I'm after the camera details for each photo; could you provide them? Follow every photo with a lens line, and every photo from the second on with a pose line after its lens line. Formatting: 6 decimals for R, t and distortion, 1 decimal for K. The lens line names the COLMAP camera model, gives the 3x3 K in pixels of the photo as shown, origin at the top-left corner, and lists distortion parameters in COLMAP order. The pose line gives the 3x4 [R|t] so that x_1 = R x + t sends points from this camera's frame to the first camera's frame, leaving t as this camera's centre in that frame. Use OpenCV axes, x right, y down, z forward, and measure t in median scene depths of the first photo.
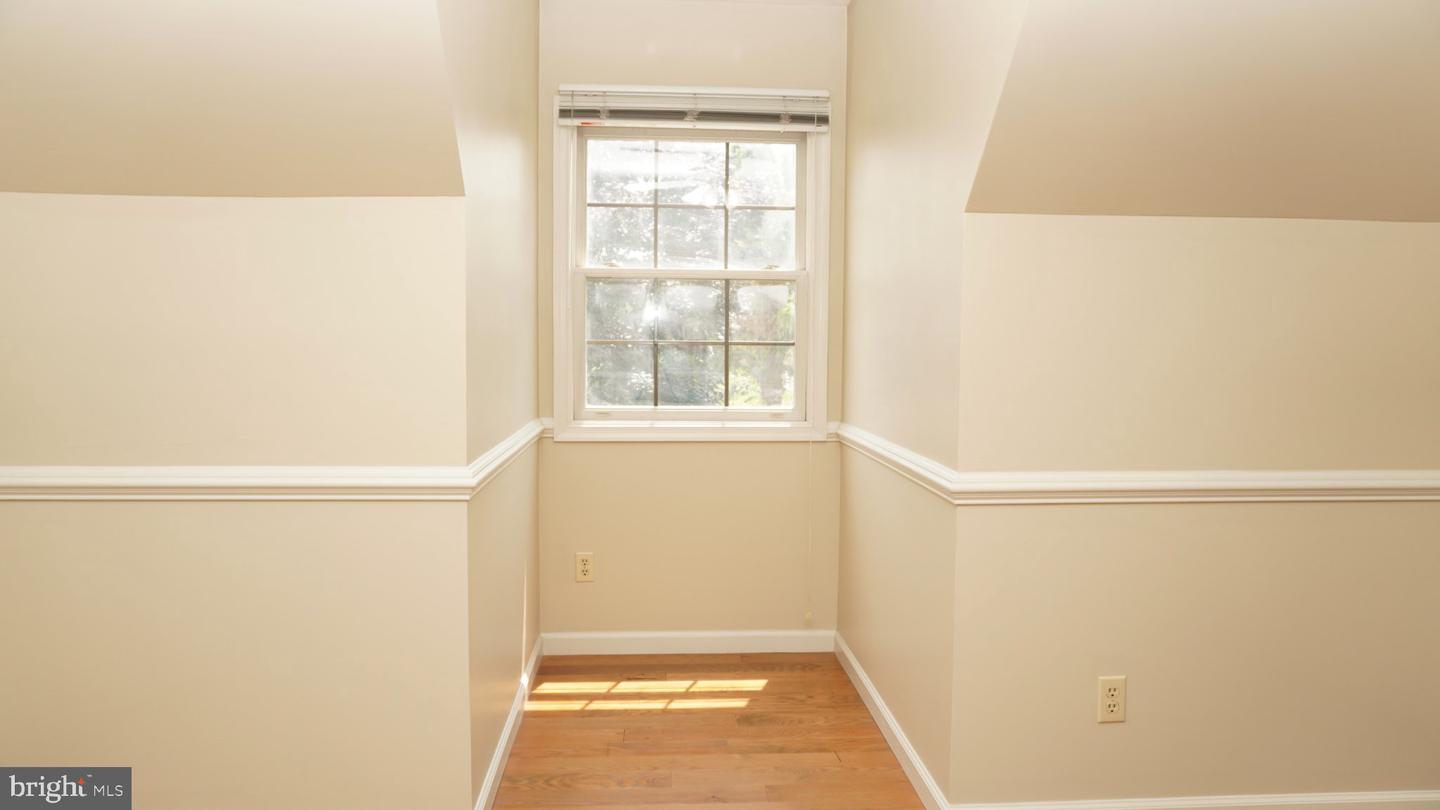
lens RADIAL K [[994.5, 0, 720.0], [0, 994.5, 405.0], [0, 0, 1]] dist [-0.044680, -0.000150]
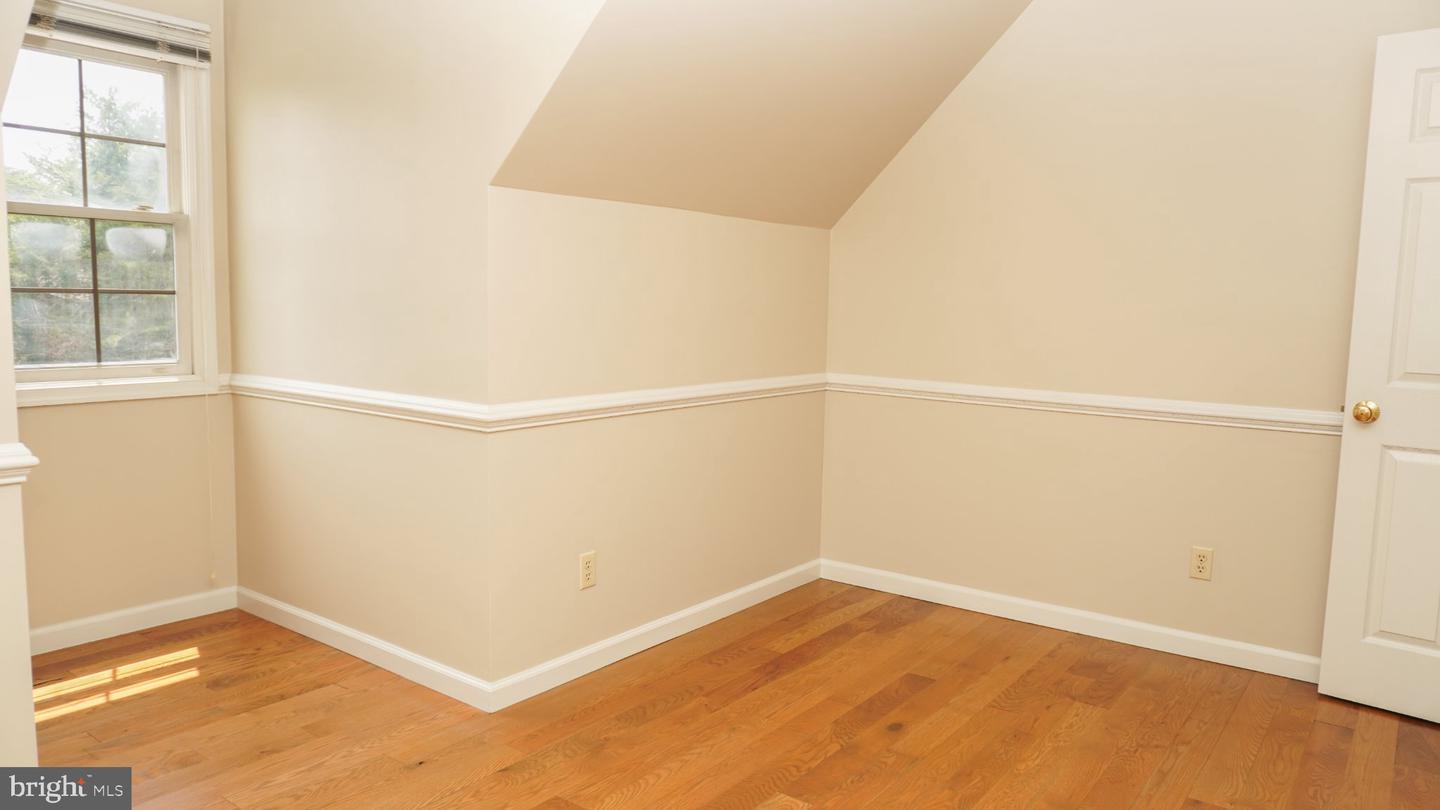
lens RADIAL K [[979.5, 0, 720.0], [0, 979.5, 405.0], [0, 0, 1]] dist [-0.054008, 0.040124]
pose [[0.652311, -0.077259, 0.754004, -0.293118], [0.033400, 0.996755, 0.073237, -0.005488], [-0.757215, -0.022590, 0.652775, 0.016205]]
